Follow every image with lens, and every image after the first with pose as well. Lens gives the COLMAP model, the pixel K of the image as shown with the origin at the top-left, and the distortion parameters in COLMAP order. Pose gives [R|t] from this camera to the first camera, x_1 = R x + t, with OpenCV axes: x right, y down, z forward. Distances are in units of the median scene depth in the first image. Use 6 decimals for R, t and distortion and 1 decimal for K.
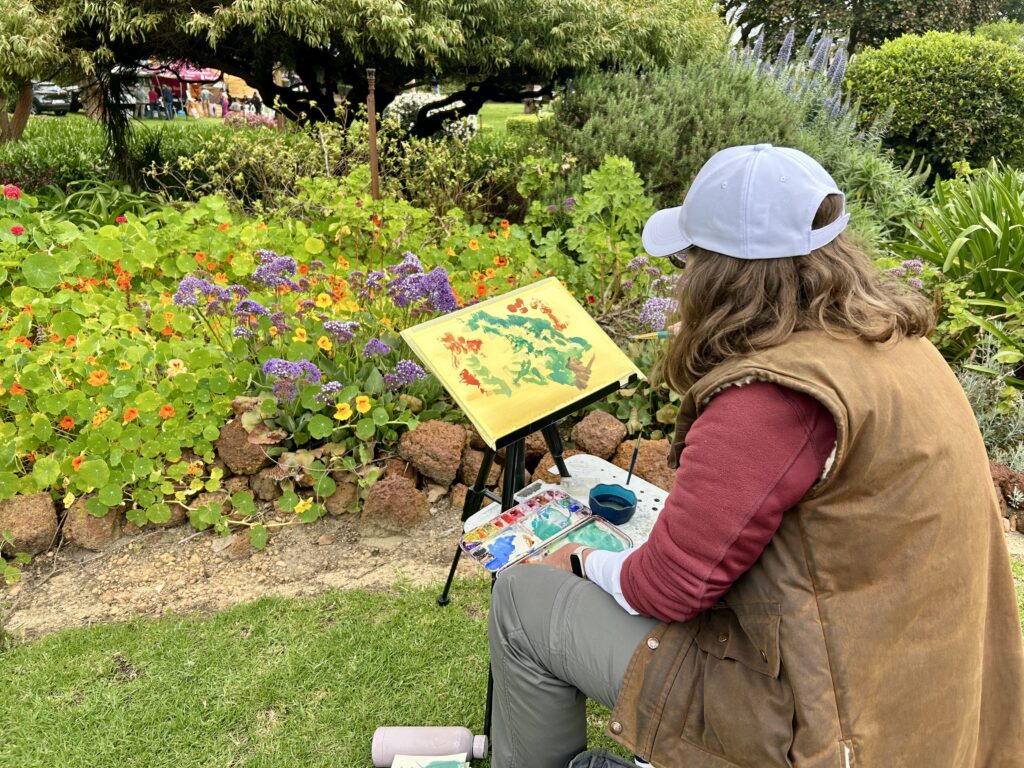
lens RADIAL K [[760.1, 0, 510.6], [0, 760.1, 425.8], [0, 0, 1]] dist [0.008050, -0.040673]
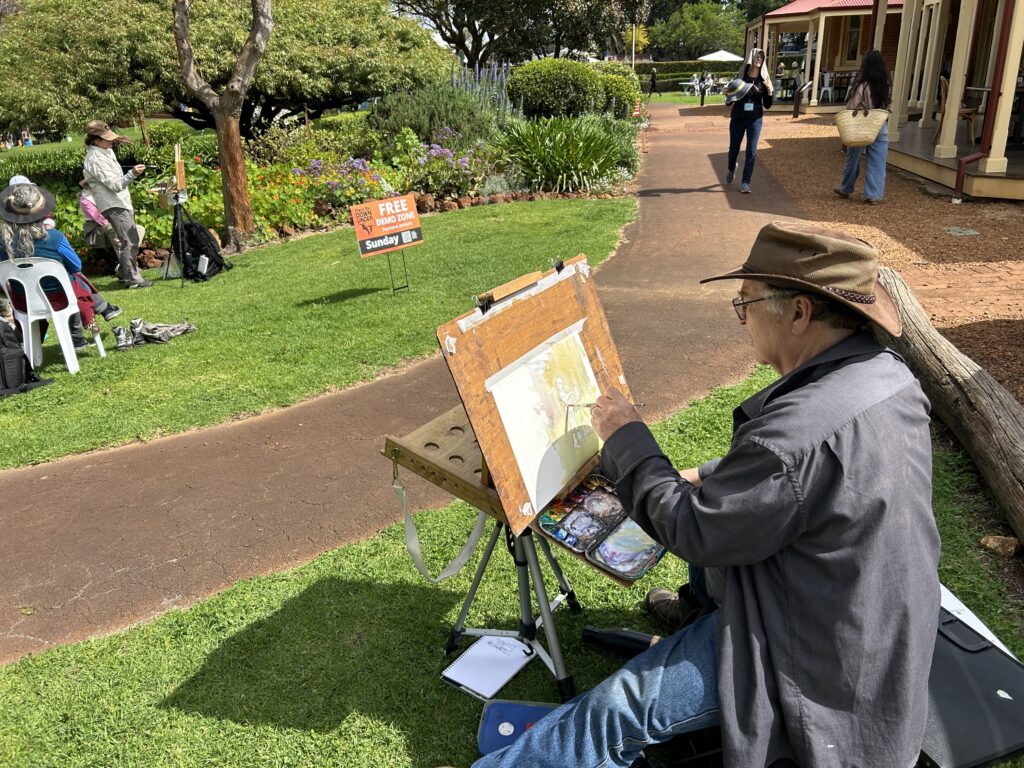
lens RADIAL K [[764.6, 0, 512.0], [0, 764.6, 384.0], [0, 0, 1]] dist [0.007691, -0.000603]
pose [[0.961544, -0.164405, 0.220008, -0.189778], [0.172556, 0.984831, -0.018224, 0.505734], [-0.213675, 0.055487, 0.975328, -1.295055]]
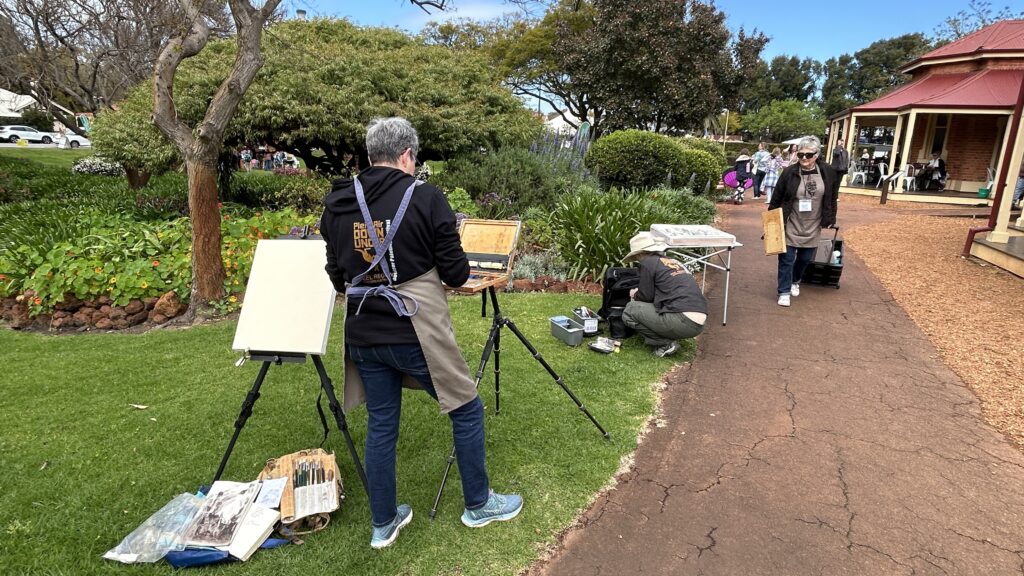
lens RADIAL K [[578.9, 0, 512.0], [0, 578.9, 288.0], [0, 0, 1]] dist [-0.029401, -0.000080]
pose [[0.997831, -0.024239, 0.061206, 0.154888], [0.034293, 0.985024, -0.168974, 0.226985], [-0.056193, 0.170706, 0.983718, -0.636913]]
